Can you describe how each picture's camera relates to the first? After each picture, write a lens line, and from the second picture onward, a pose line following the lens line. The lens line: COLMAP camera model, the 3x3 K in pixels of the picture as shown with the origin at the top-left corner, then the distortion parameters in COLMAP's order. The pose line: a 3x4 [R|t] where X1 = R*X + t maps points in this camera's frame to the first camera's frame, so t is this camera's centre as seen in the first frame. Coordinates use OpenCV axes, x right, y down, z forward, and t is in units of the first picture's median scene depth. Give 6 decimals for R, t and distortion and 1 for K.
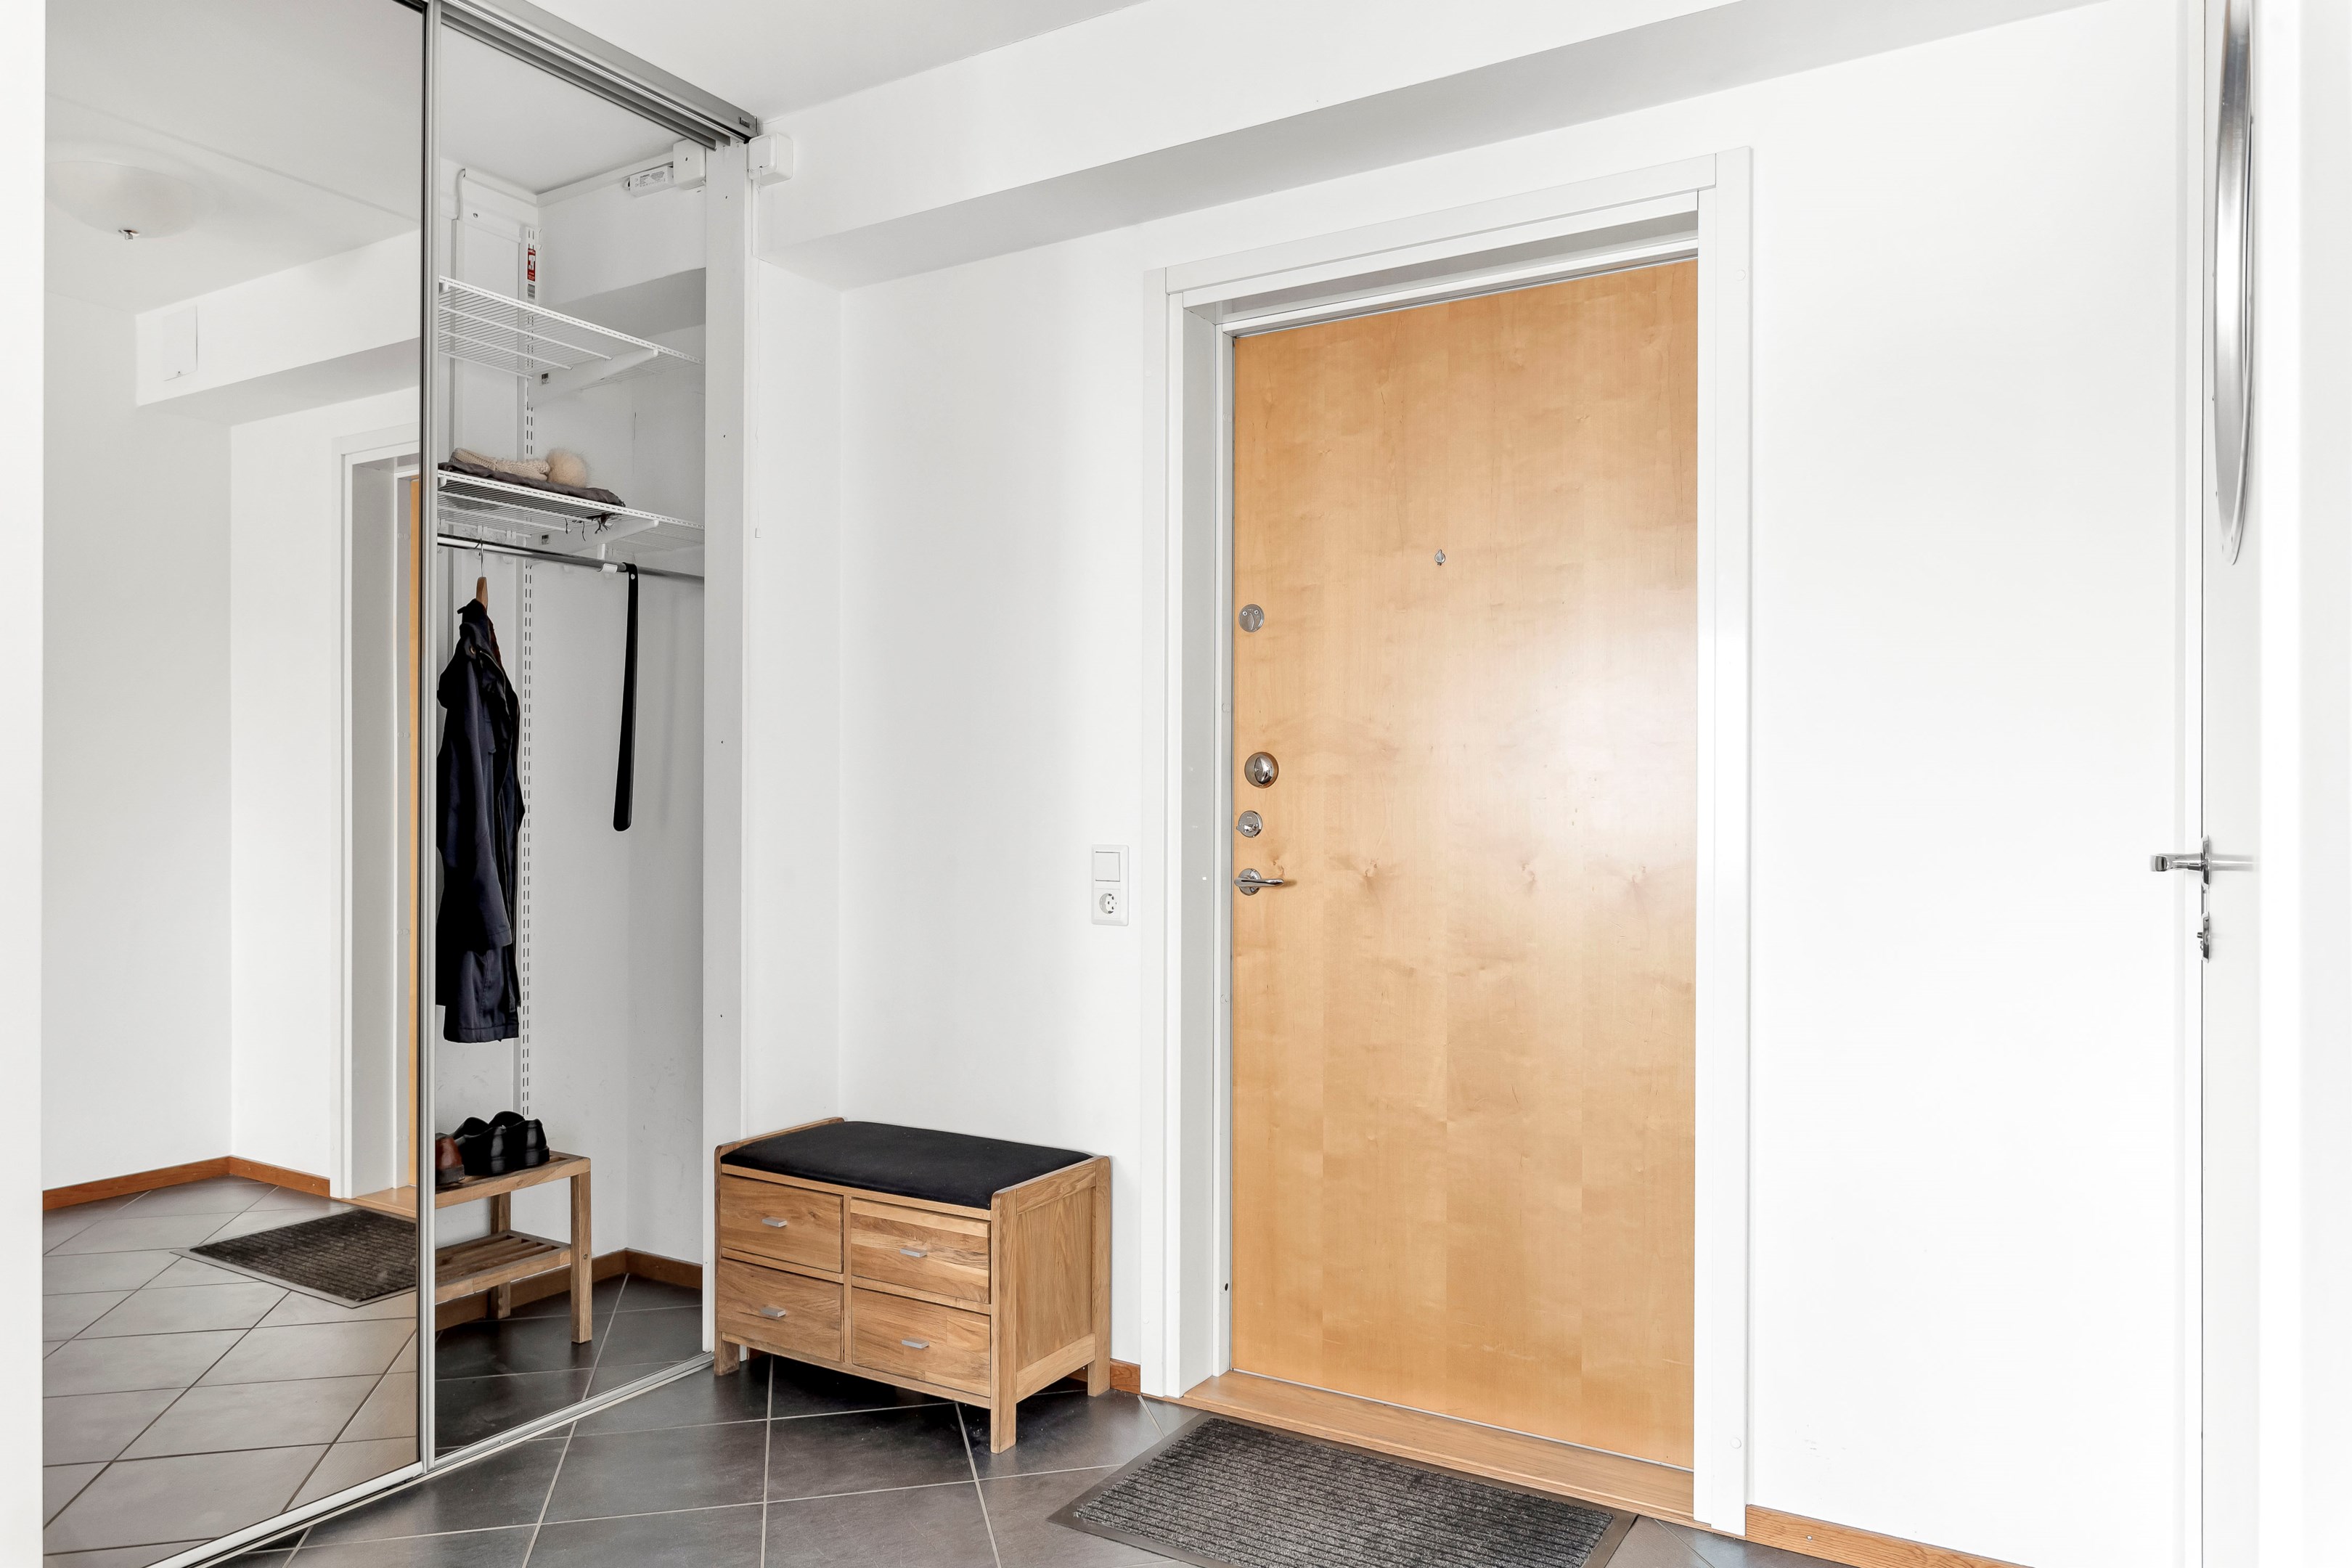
lens RADIAL K [[1559.5, 0, 1176.0], [0, 1559.5, 784.0], [0, 0, 1]] dist [-0.000038, 0.001039]
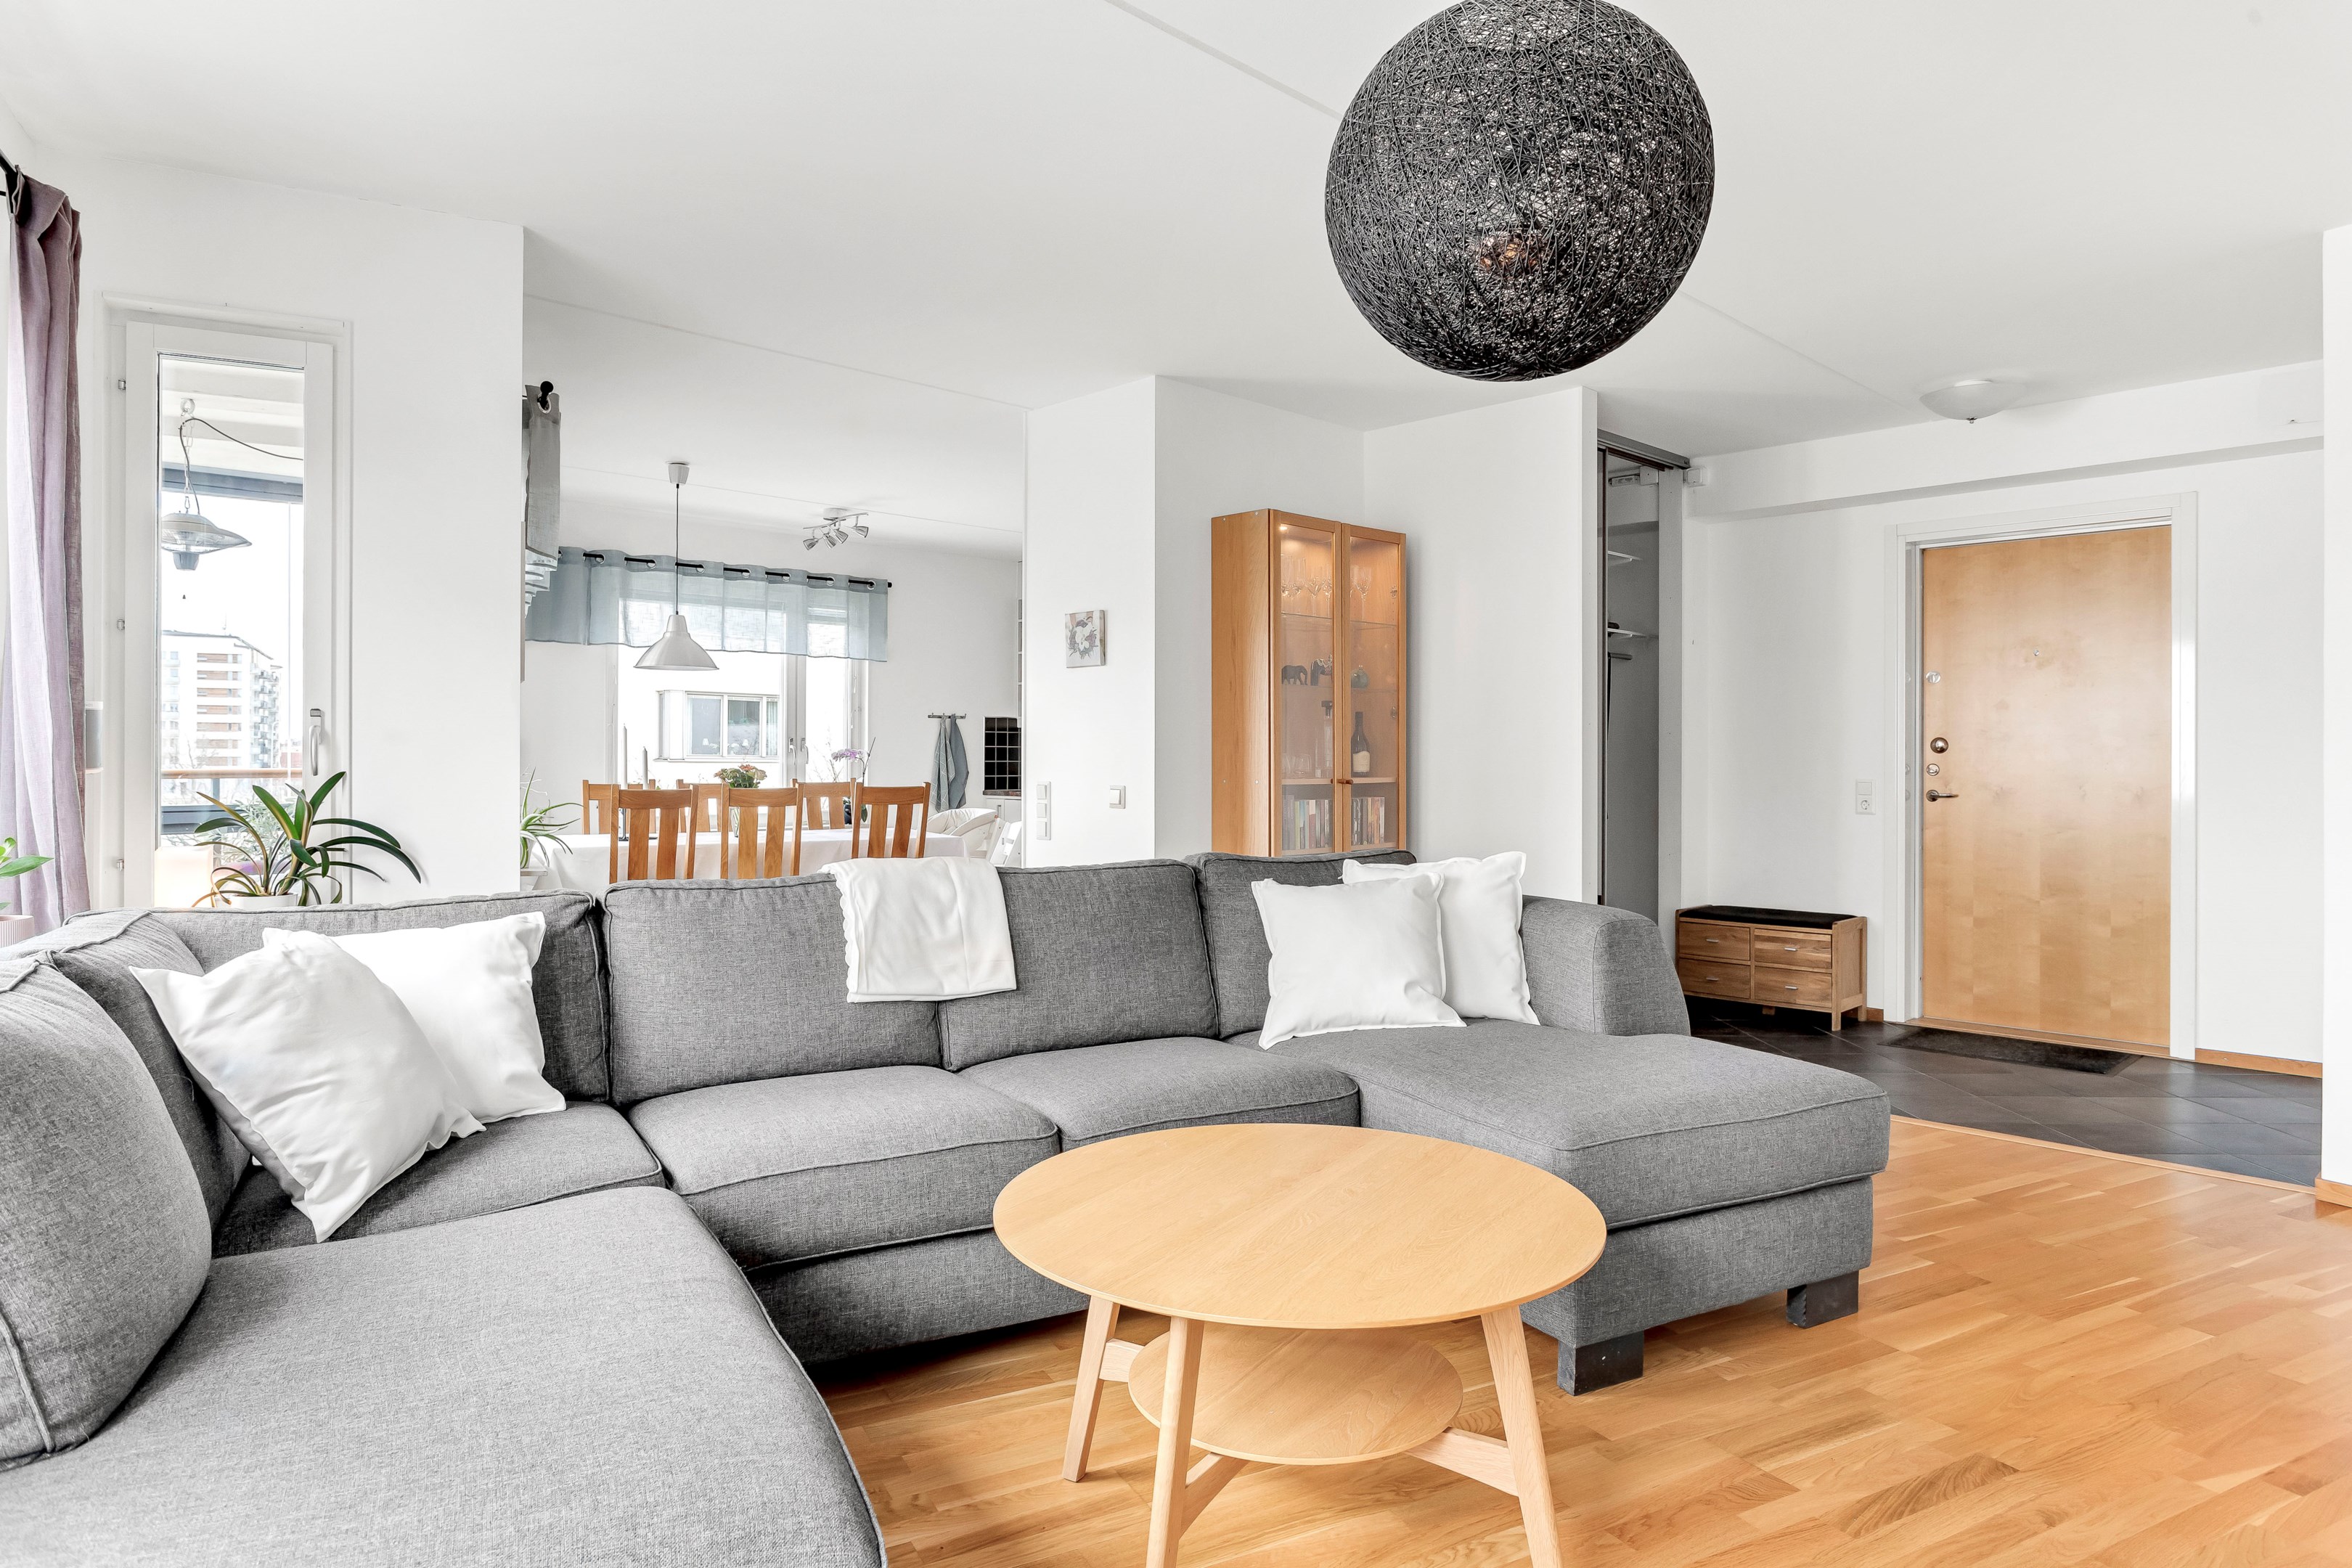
lens RADIAL K [[1409.3, 0, 1174.3], [0, 1409.3, 748.4], [0, 0, 1]] dist [-0.001189, -0.000280]
pose [[0.971392, -0.000984, -0.237482, -0.539918], [0.000524, 0.999998, -0.002001, -0.001531], [0.237483, 0.001819, 0.971390, -1.238196]]
